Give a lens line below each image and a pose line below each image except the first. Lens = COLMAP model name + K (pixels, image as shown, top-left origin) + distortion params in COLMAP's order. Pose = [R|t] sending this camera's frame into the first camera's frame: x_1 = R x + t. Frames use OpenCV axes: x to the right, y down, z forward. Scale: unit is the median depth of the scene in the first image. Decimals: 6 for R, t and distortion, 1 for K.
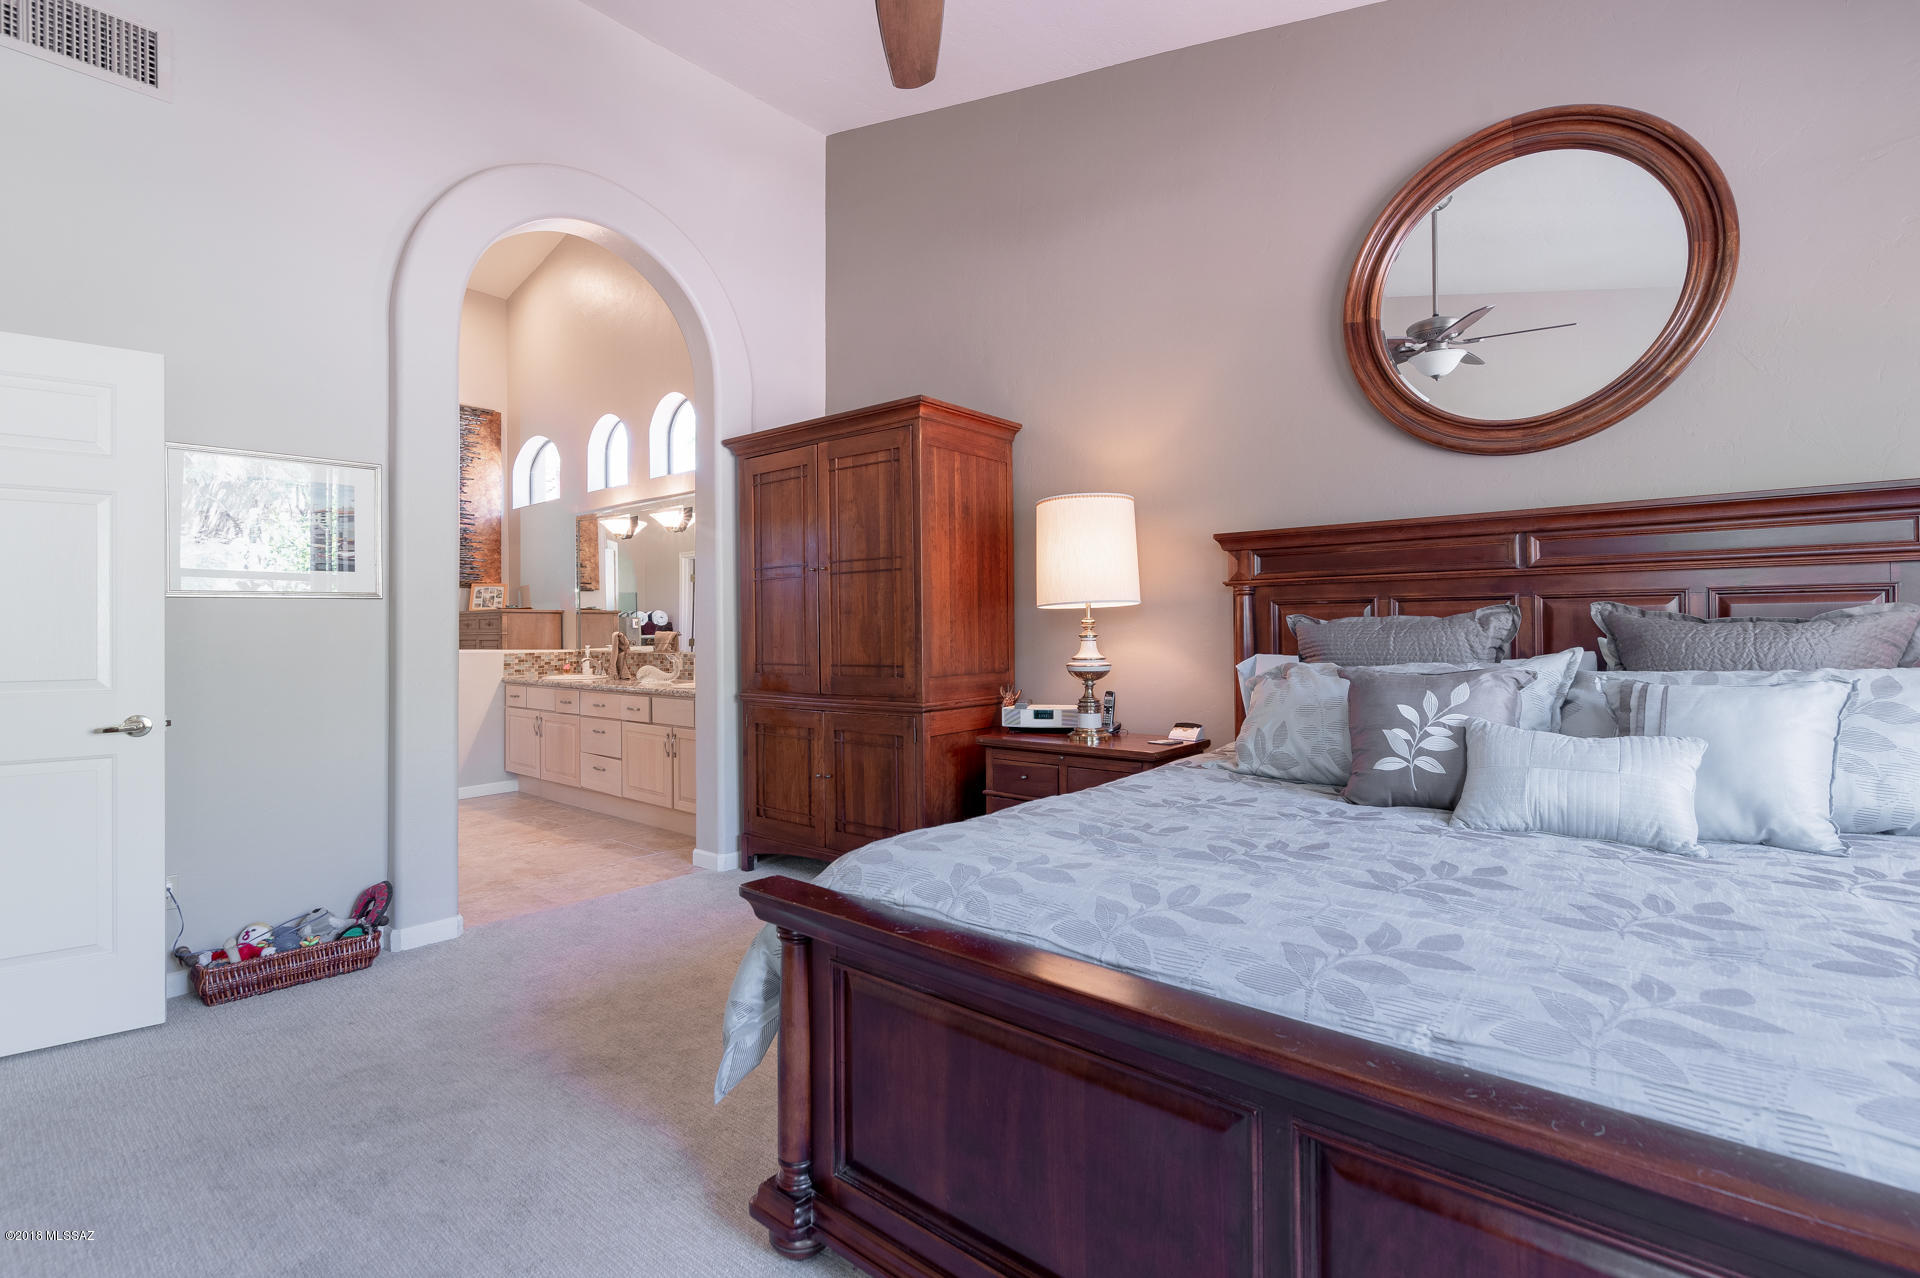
lens RADIAL K [[880.2, 0, 966.2], [0, 880.2, 632.8], [0, 0, 1]] dist [-0.001747, 0.000511]
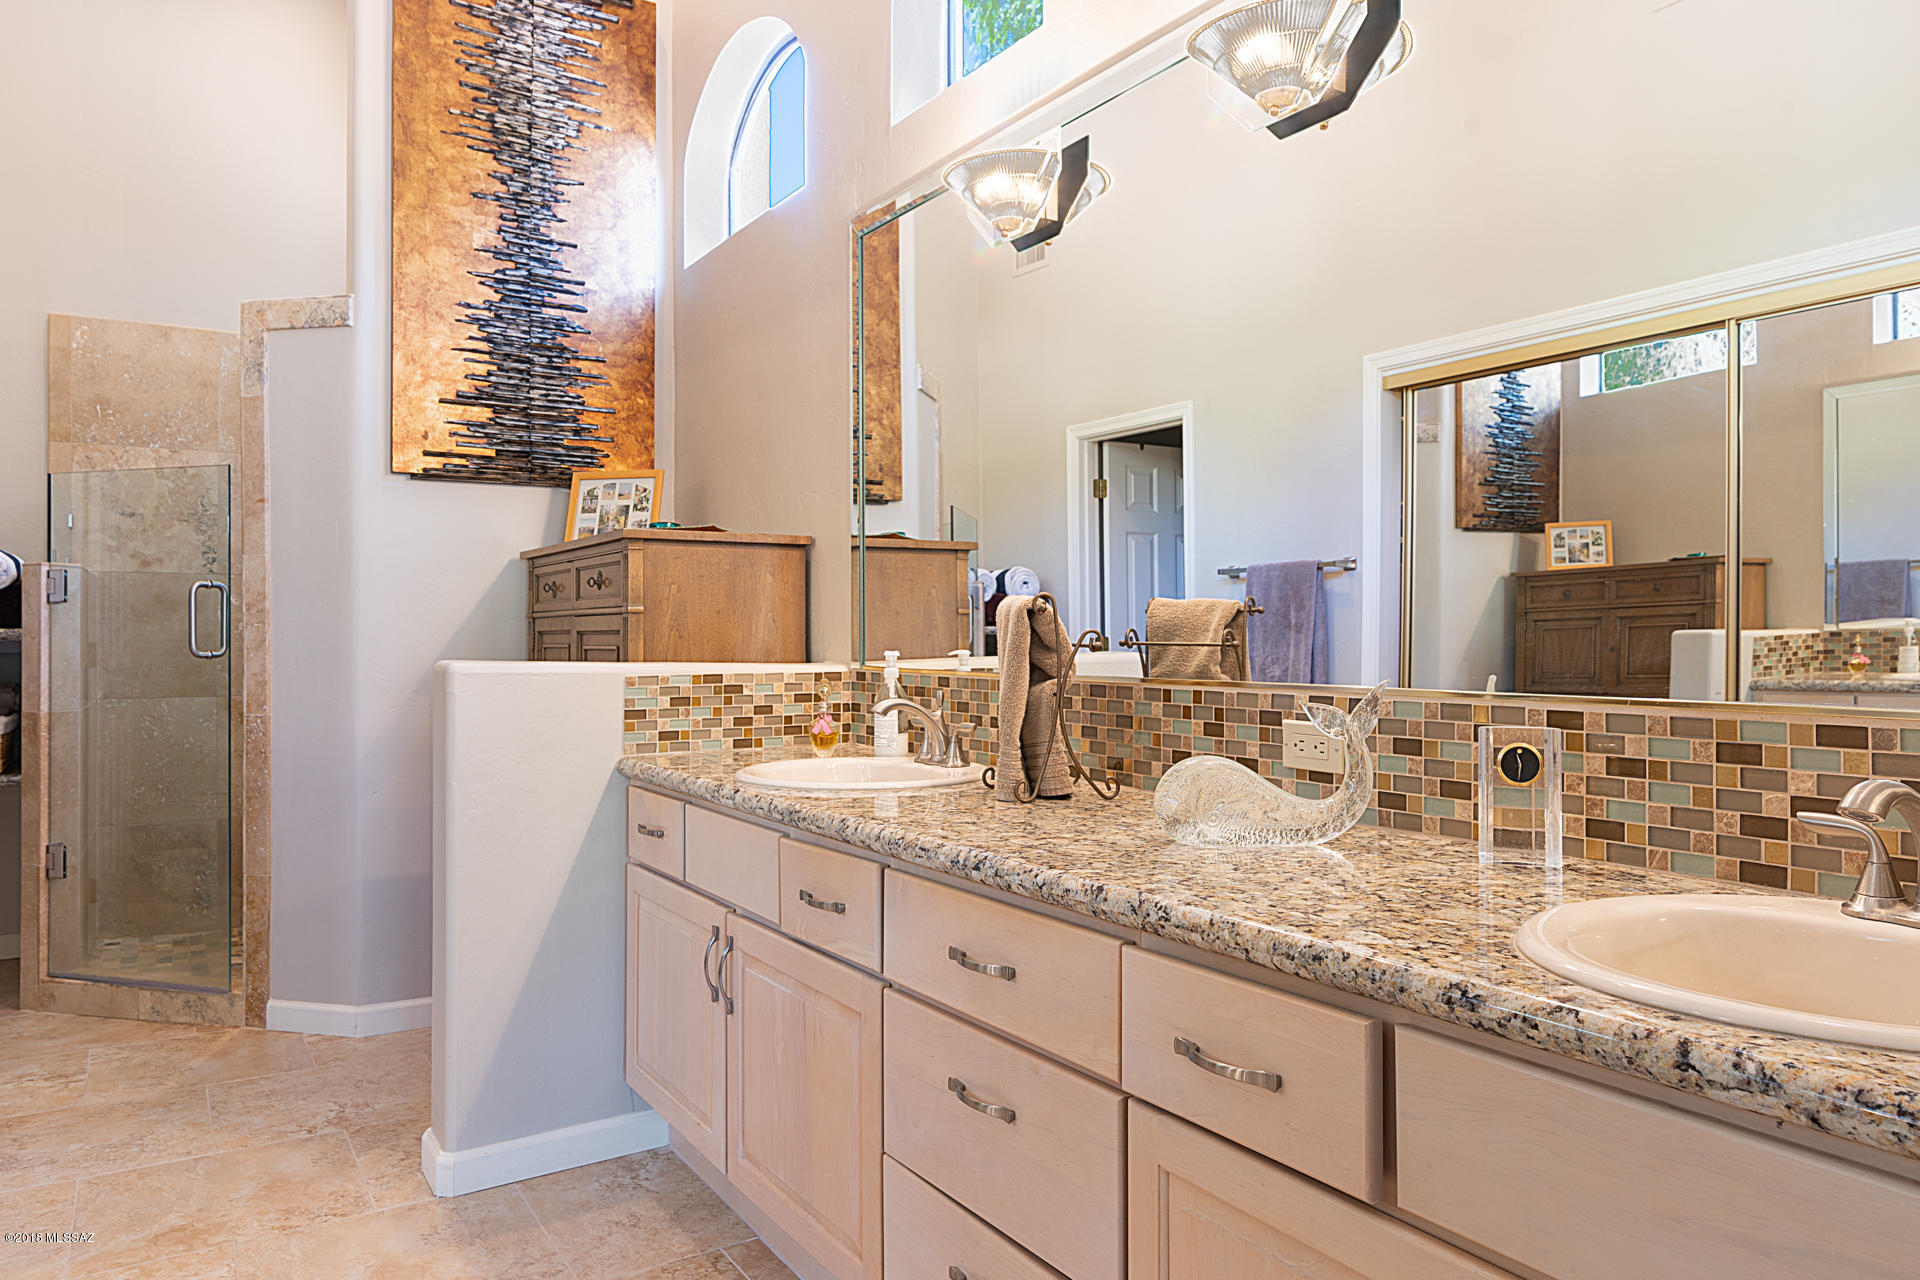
lens RADIAL K [[1325.8, 0, 956.3], [0, 1325.8, 649.5], [0, 0, 1]] dist [0.000189, -0.000737]
pose [[0.948707, 0.007223, -0.316075, -0.276073], [-0.003972, 0.999932, 0.010927, 0.009046], [0.316133, -0.009111, 0.948671, 0.603495]]
